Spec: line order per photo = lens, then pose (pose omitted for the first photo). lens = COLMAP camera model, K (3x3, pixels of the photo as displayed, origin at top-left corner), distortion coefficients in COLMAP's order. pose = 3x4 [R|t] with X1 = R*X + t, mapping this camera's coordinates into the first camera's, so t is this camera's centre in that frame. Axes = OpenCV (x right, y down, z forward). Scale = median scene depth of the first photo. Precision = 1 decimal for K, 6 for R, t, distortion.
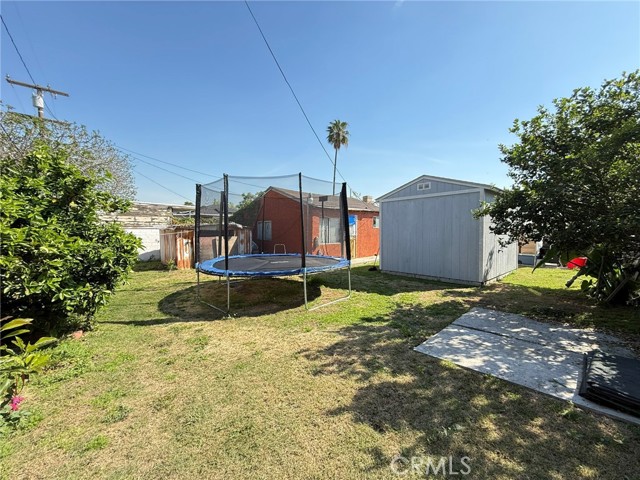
lens RADIAL K [[256.7, 0, 318.2], [0, 256.7, 239.2], [0, 0, 1]] dist [0.000737, 0.000419]
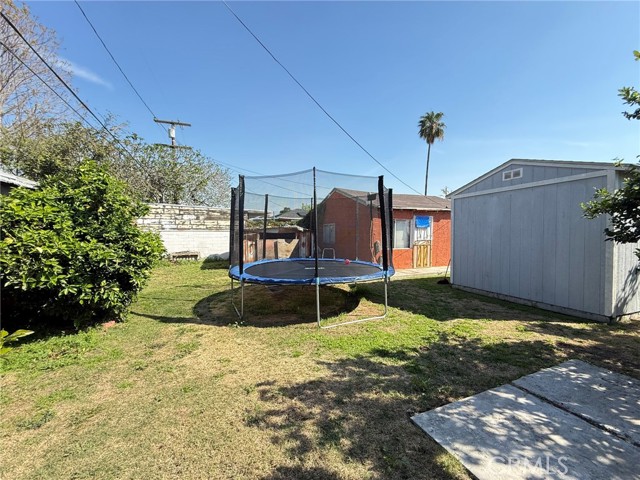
lens RADIAL K [[256.7, 0, 318.2], [0, 256.7, 239.2], [0, 0, 1]] dist [0.000737, 0.000419]
pose [[0.936583, 0.013903, -0.350169, 0.261079], [-0.018125, 0.999797, -0.008781, -0.008893], [0.349976, 0.014571, 0.936645, 0.210991]]
